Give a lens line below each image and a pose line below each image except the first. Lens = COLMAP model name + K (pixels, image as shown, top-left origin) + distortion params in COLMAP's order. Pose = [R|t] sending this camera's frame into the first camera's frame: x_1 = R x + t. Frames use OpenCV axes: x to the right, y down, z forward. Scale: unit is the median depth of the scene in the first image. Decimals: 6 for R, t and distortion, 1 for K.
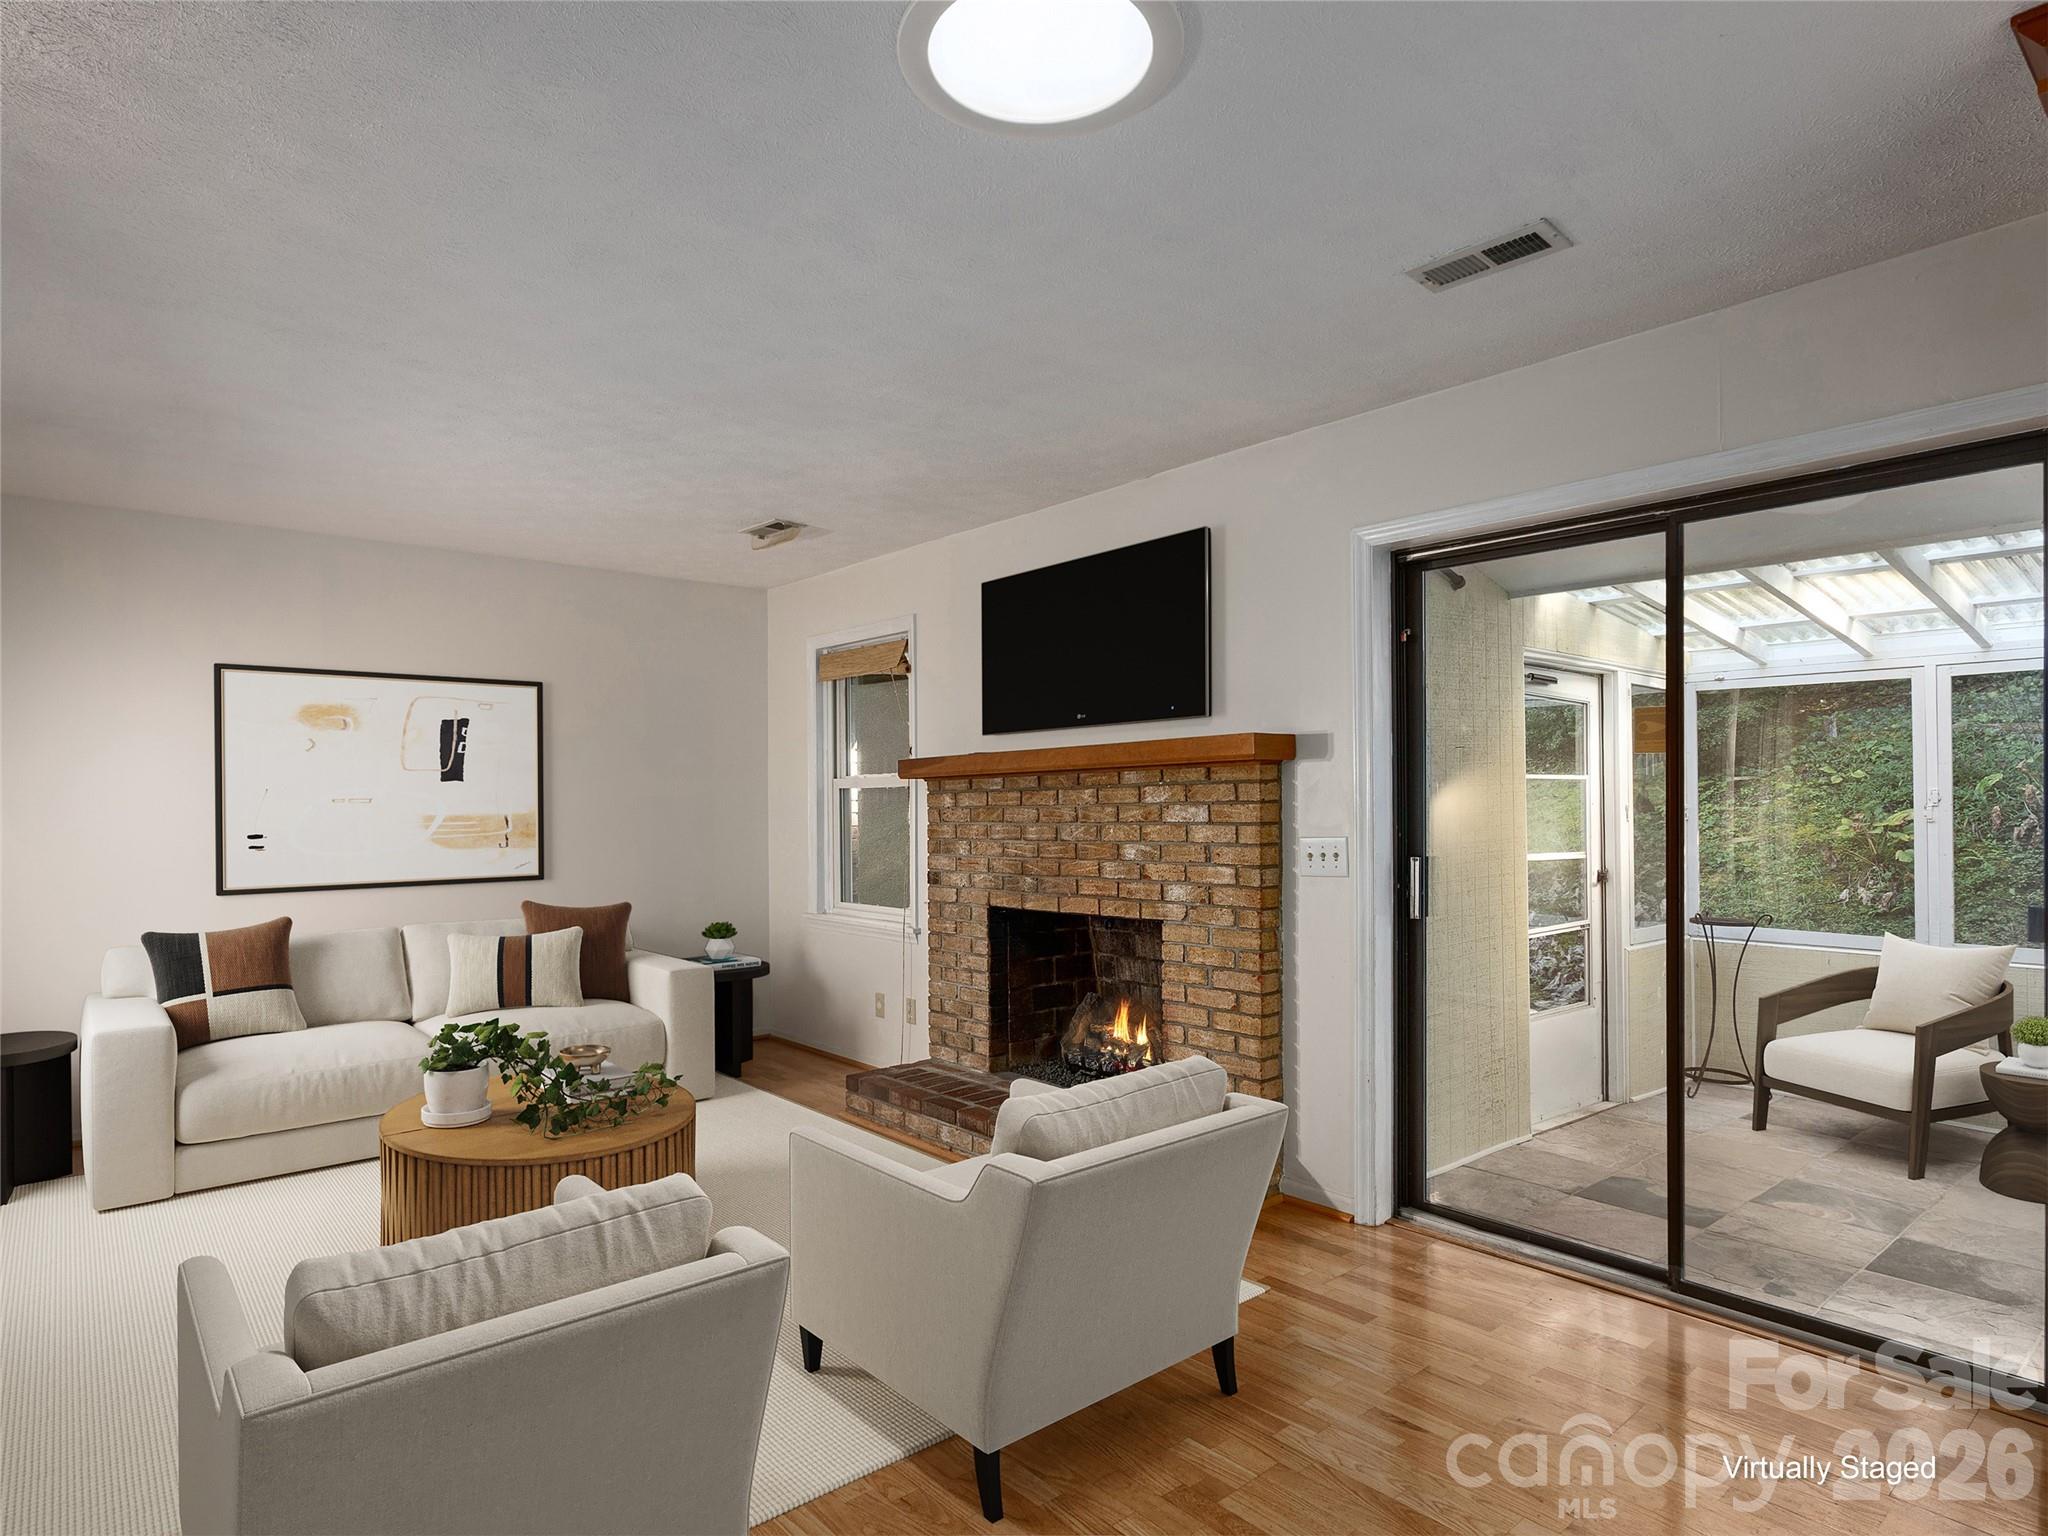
lens RADIAL K [[1116.1, 0, 1017.1], [0, 1116.1, 787.0], [0, 0, 1]] dist [-0.000291, -0.001523]
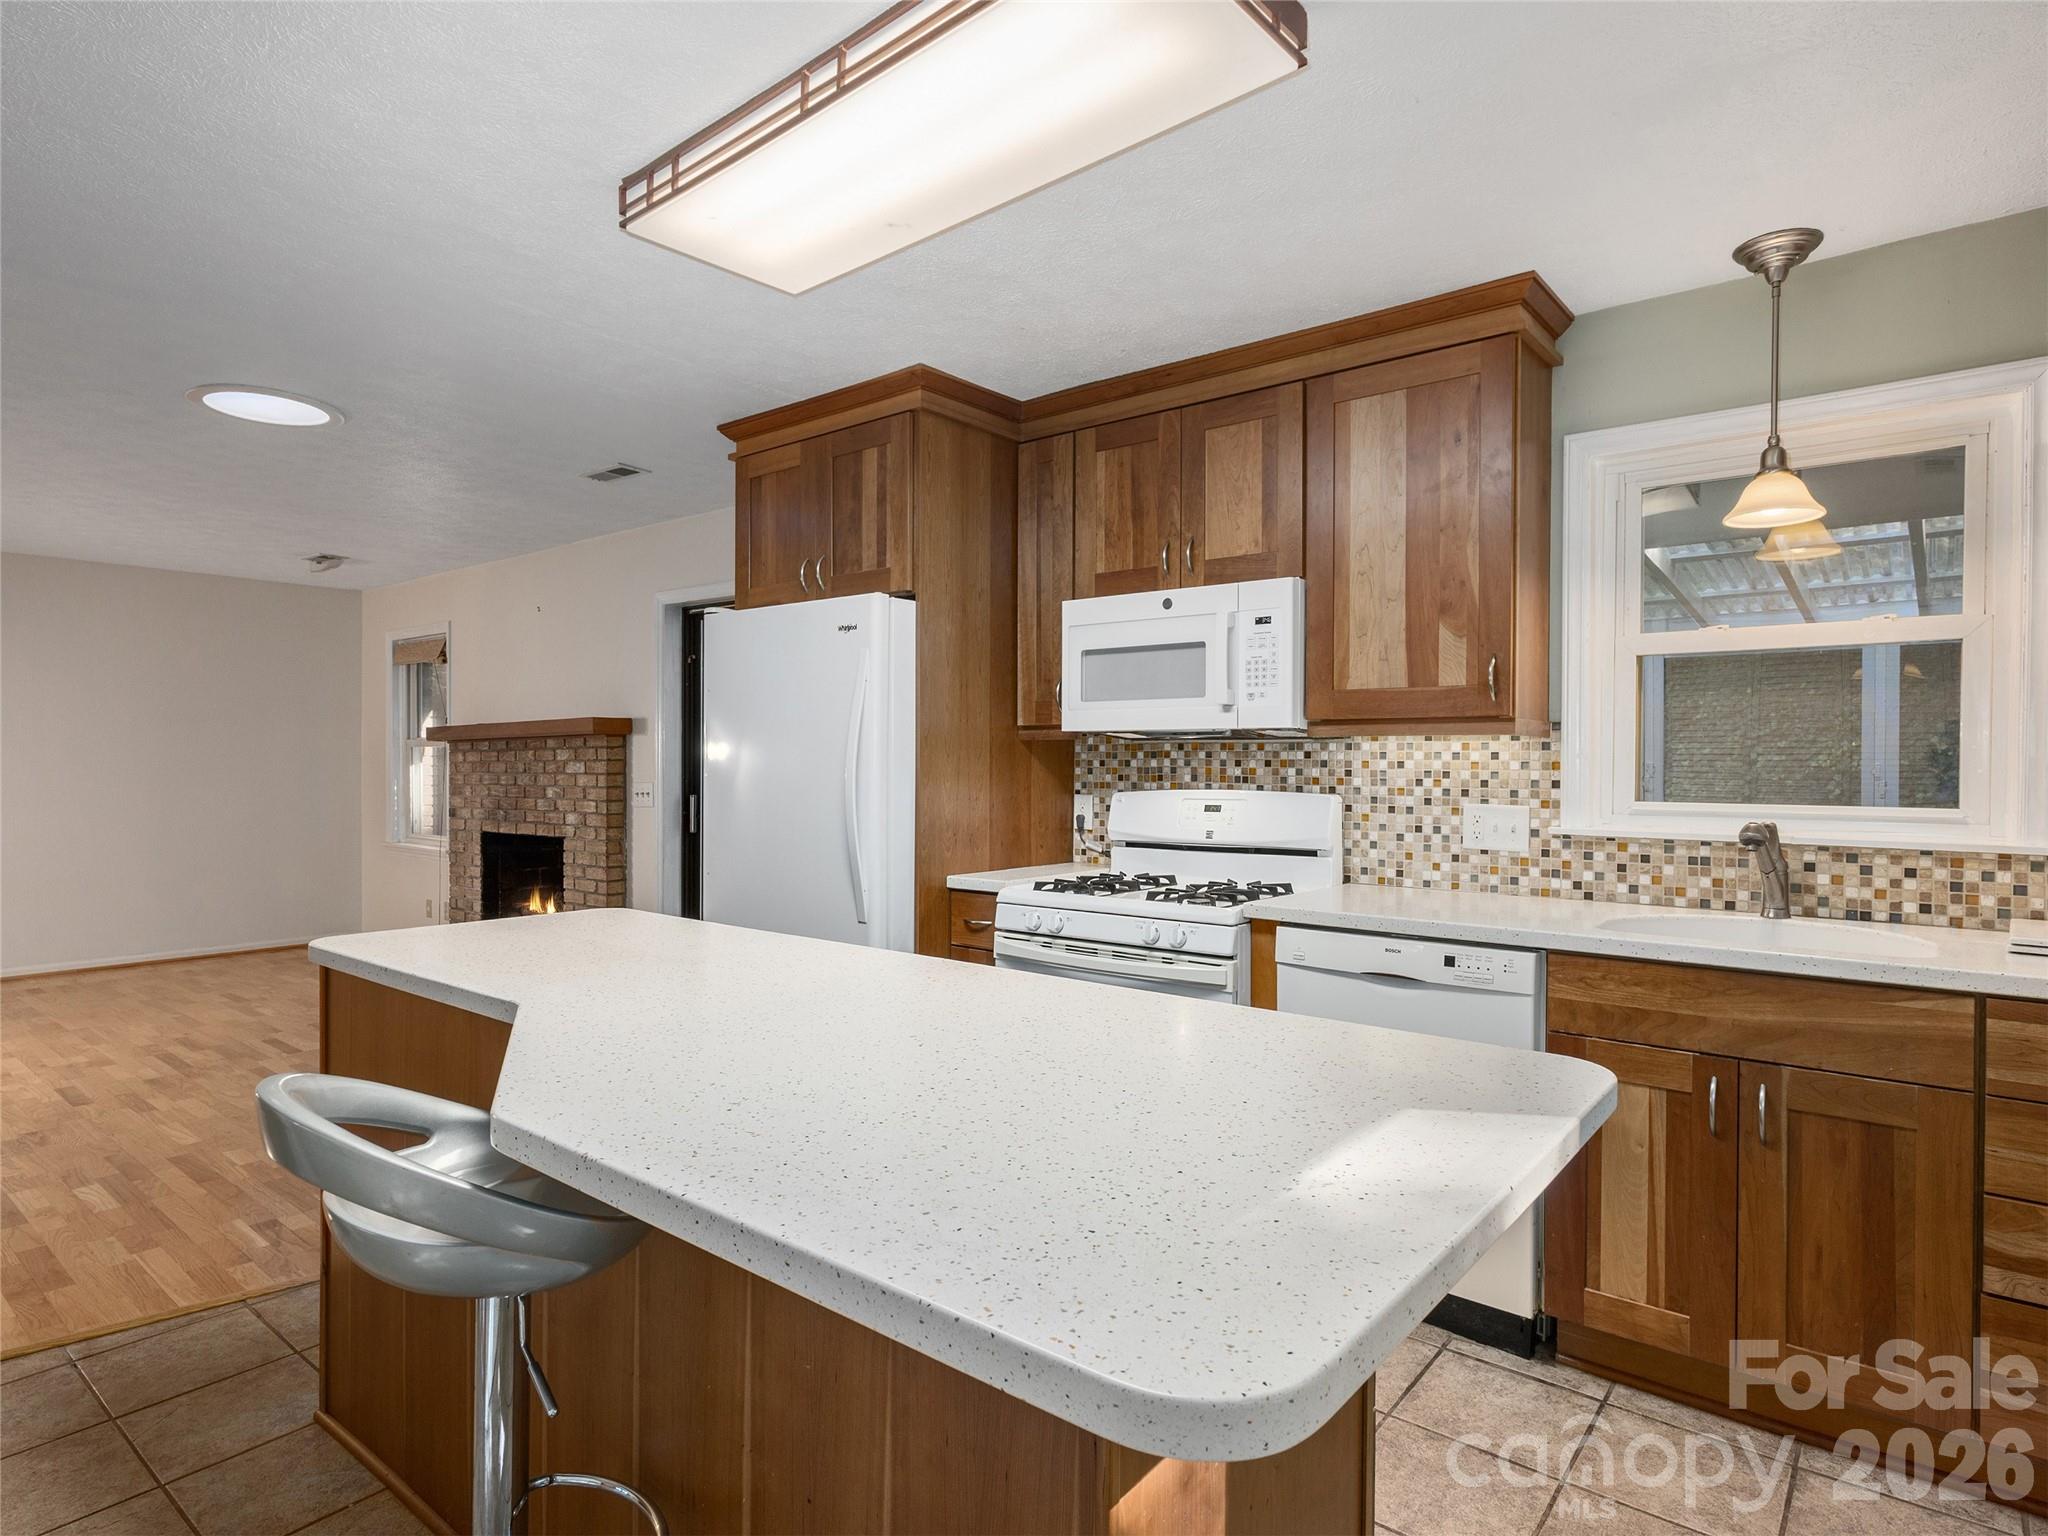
lens RADIAL K [[1116.1, 0, 1027.4], [0, 1116.1, 760.0], [0, 0, 1]] dist [-0.000291, -0.001523]
pose [[0.986266, 0.009321, 0.164902, 0.522923], [-0.011719, 0.999839, 0.013573, -0.015032], [-0.164749, -0.015319, 0.986217, -0.639278]]
